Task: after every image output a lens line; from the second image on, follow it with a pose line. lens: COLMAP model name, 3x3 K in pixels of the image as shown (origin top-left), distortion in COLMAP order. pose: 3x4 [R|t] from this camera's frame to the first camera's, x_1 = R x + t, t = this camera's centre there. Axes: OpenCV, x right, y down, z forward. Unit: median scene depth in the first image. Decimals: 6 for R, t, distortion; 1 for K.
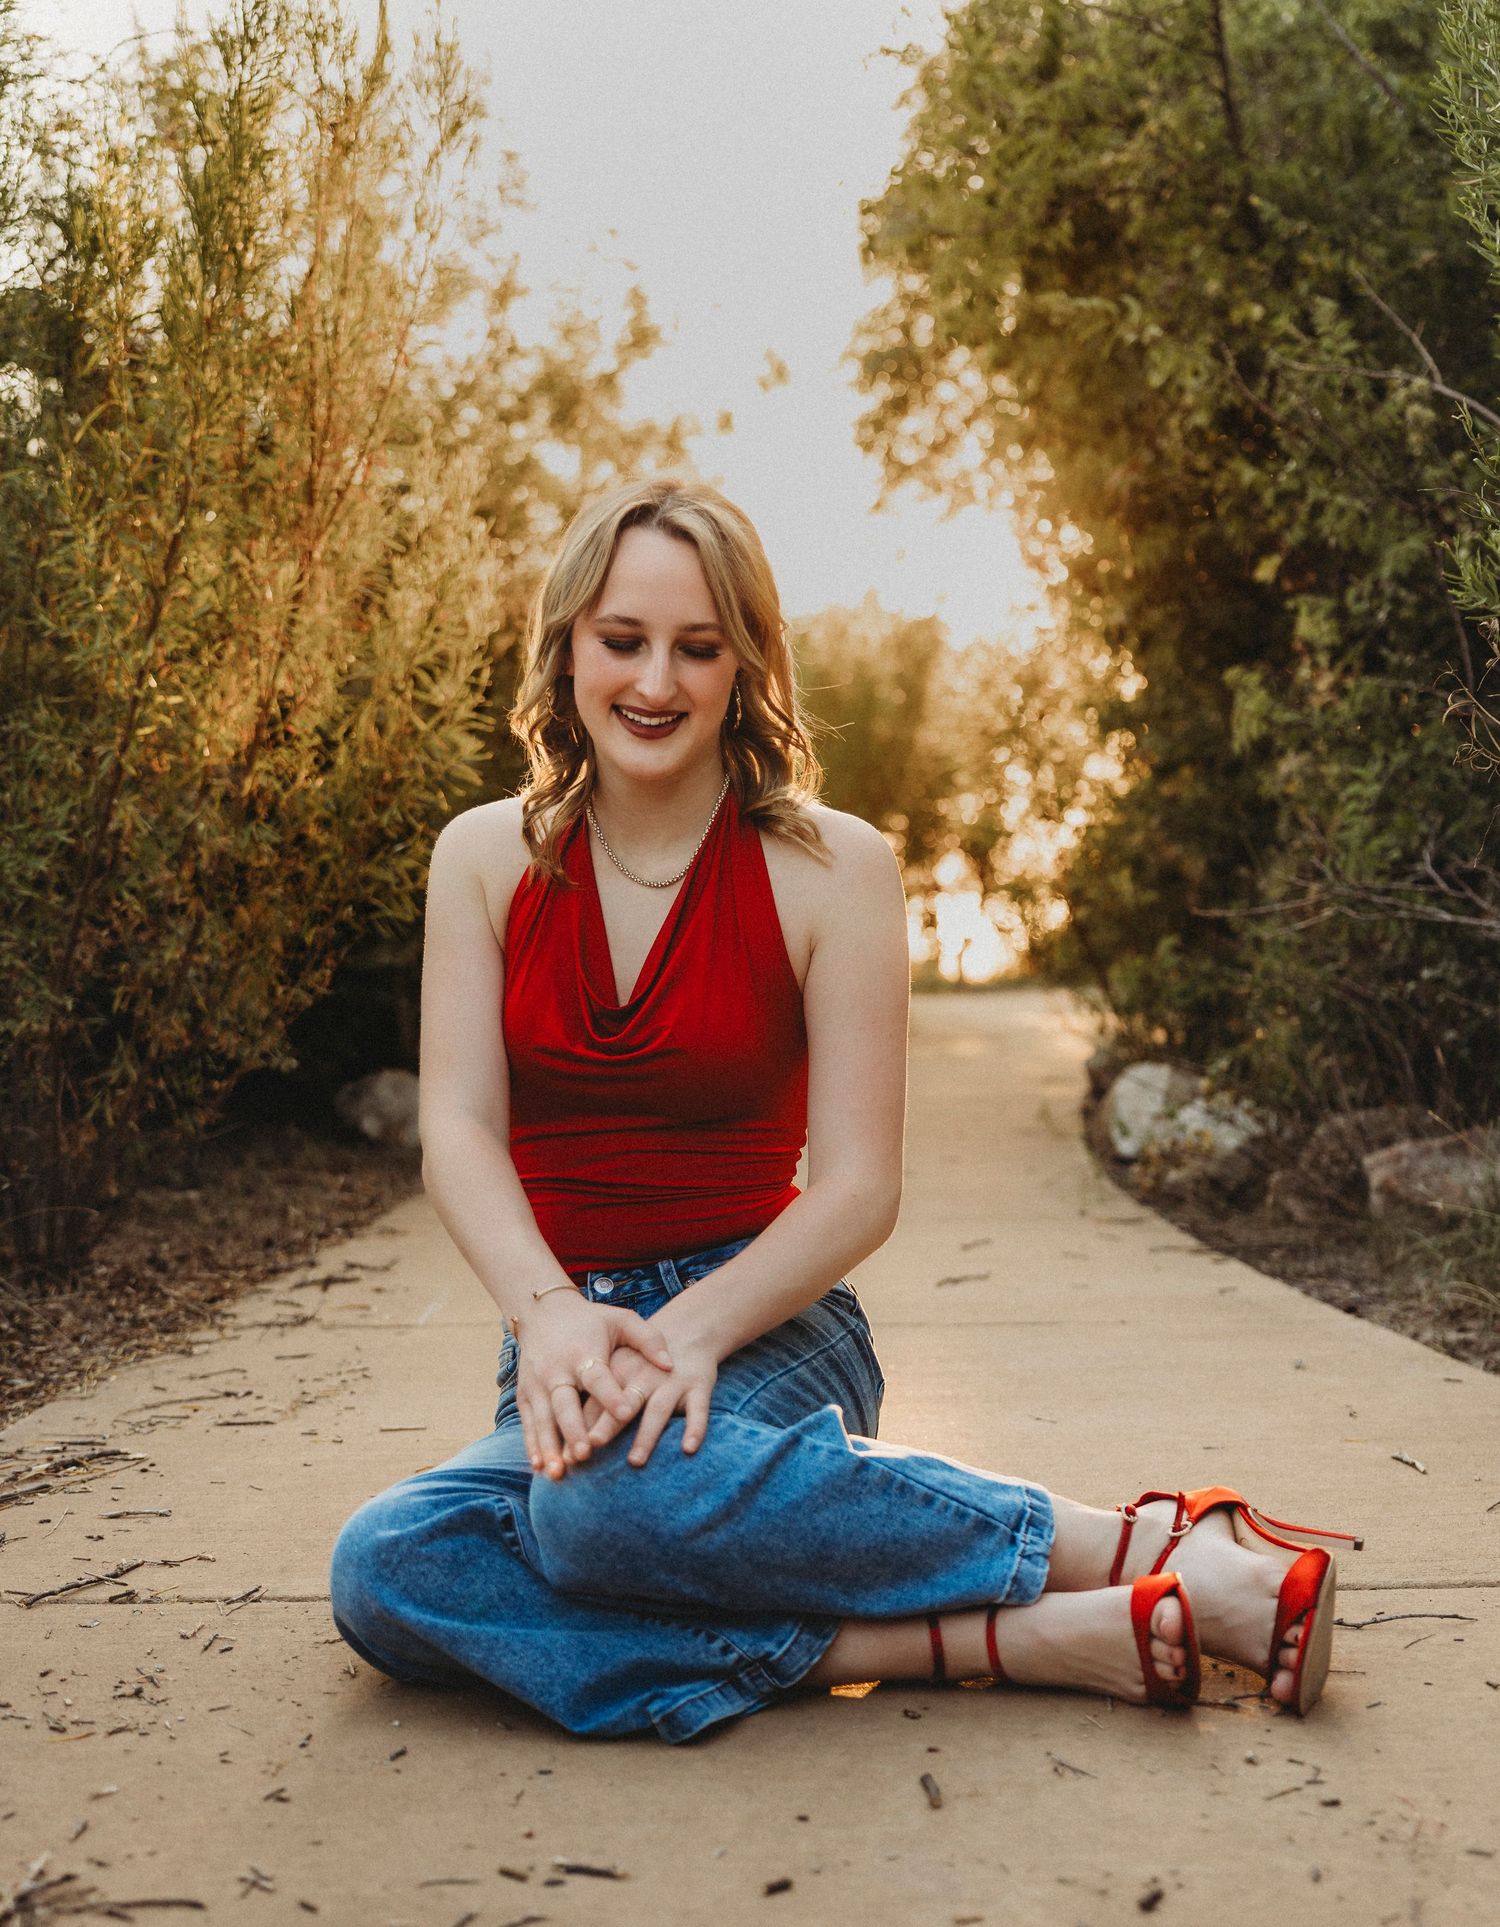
lens RADIAL K [[2728.3, 0, 764.7], [0, 2728.3, 1024.1], [0, 0, 1]] dist [-0.008457, 0.000000]
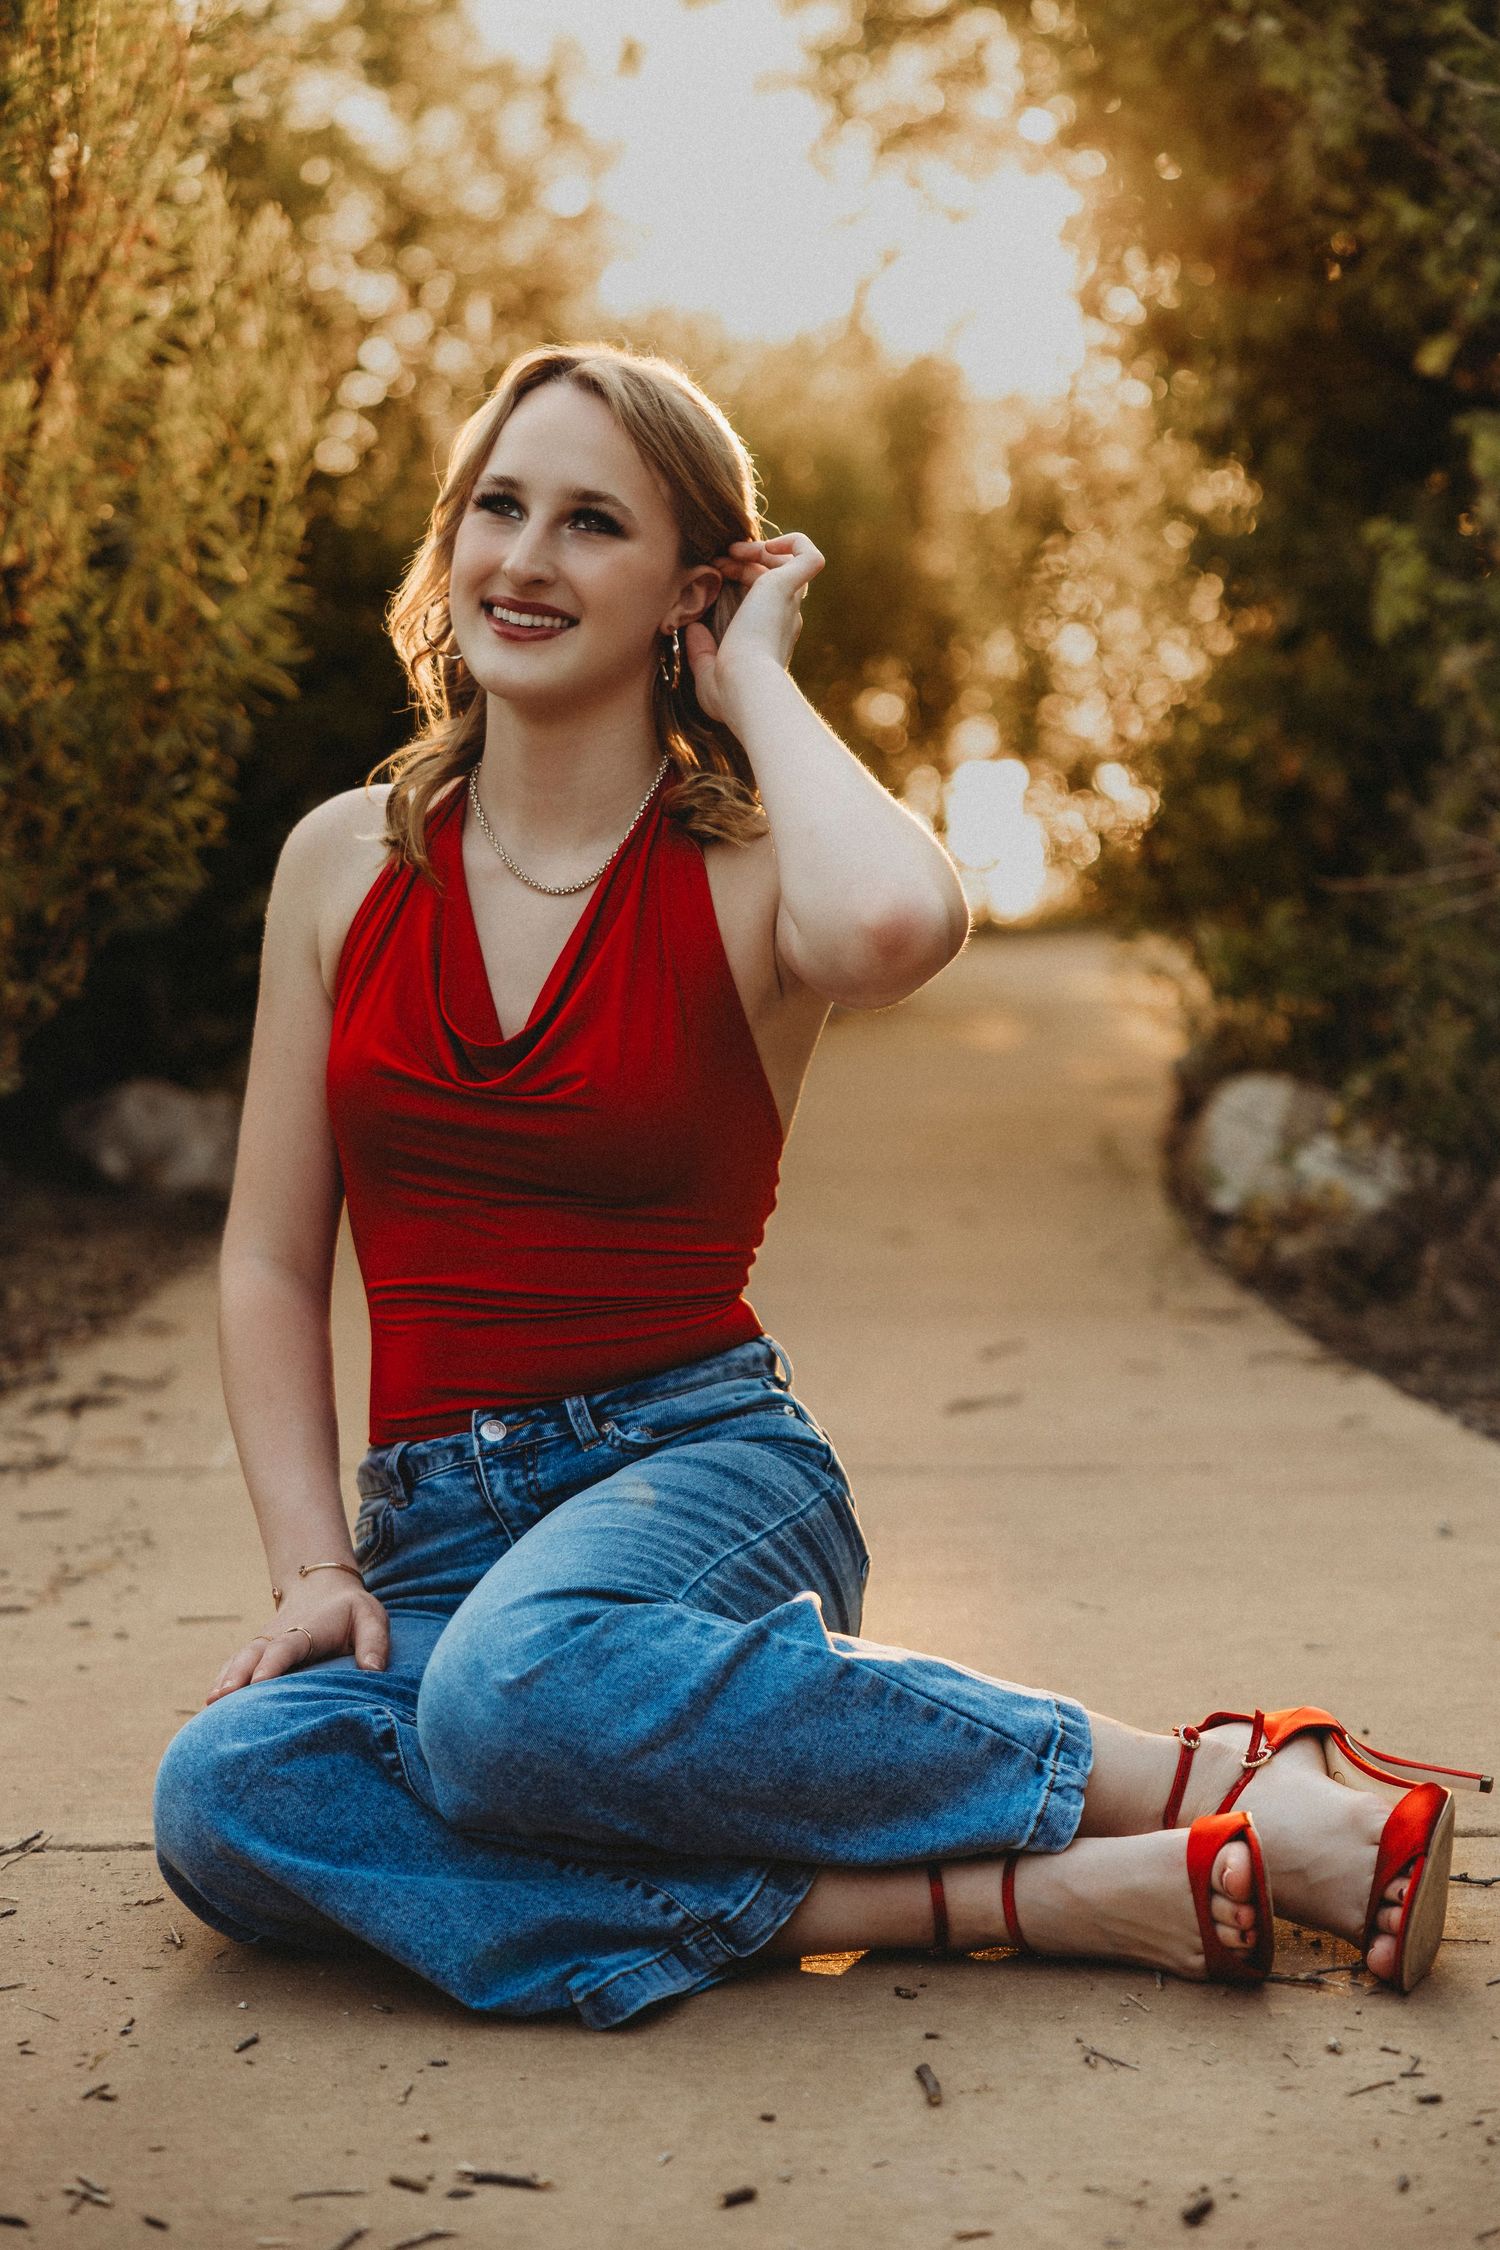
lens RADIAL K [[4272.9, 0, 750.9], [0, 4272.9, 1107.4], [0, 0, 1]] dist [0.027755, 0.000000]
pose [[0.999865, 0.002913, 0.016172, -0.004645], [-0.003441, 0.999458, 0.032729, -0.017410], [-0.016067, -0.032780, 0.999333, -0.093515]]
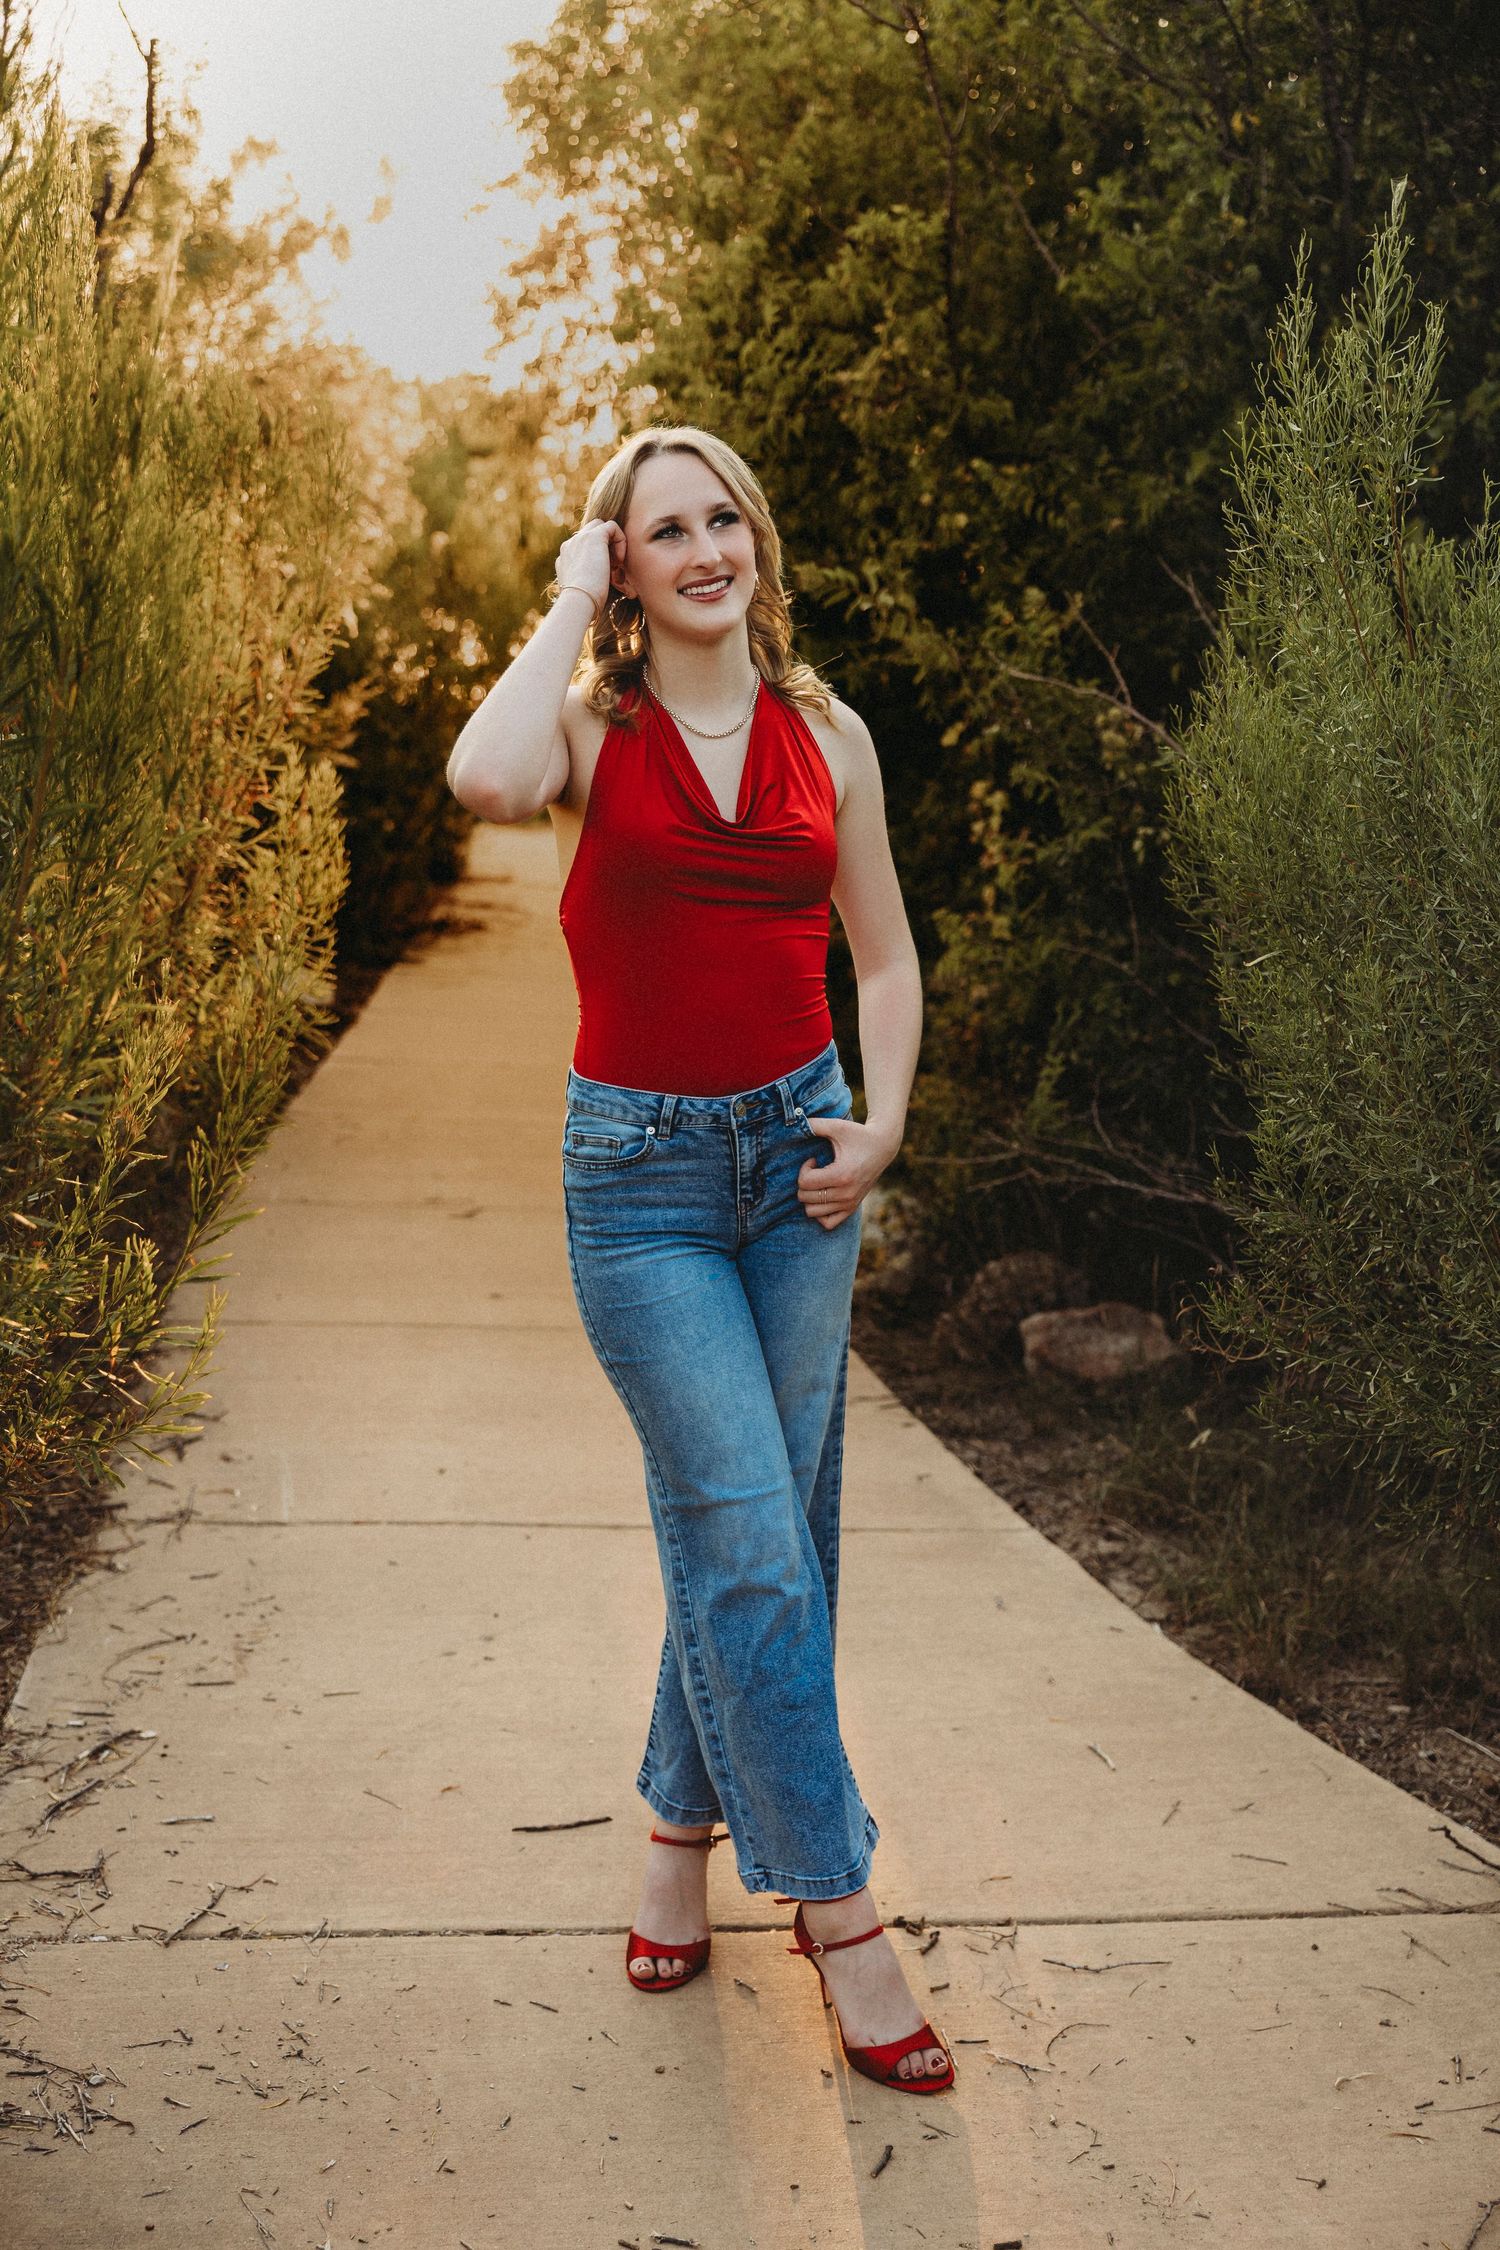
lens RADIAL K [[2833.0, 0, 754.8], [0, 2833.0, 1115.3], [0, 0, 1]] dist [0.090869, 0.000000]
pose [[0.984950, 0.030629, 0.170106, -0.121156], [-0.054313, 0.989167, 0.136377, -0.217180], [-0.164086, -0.143564, 0.975943, -0.215787]]
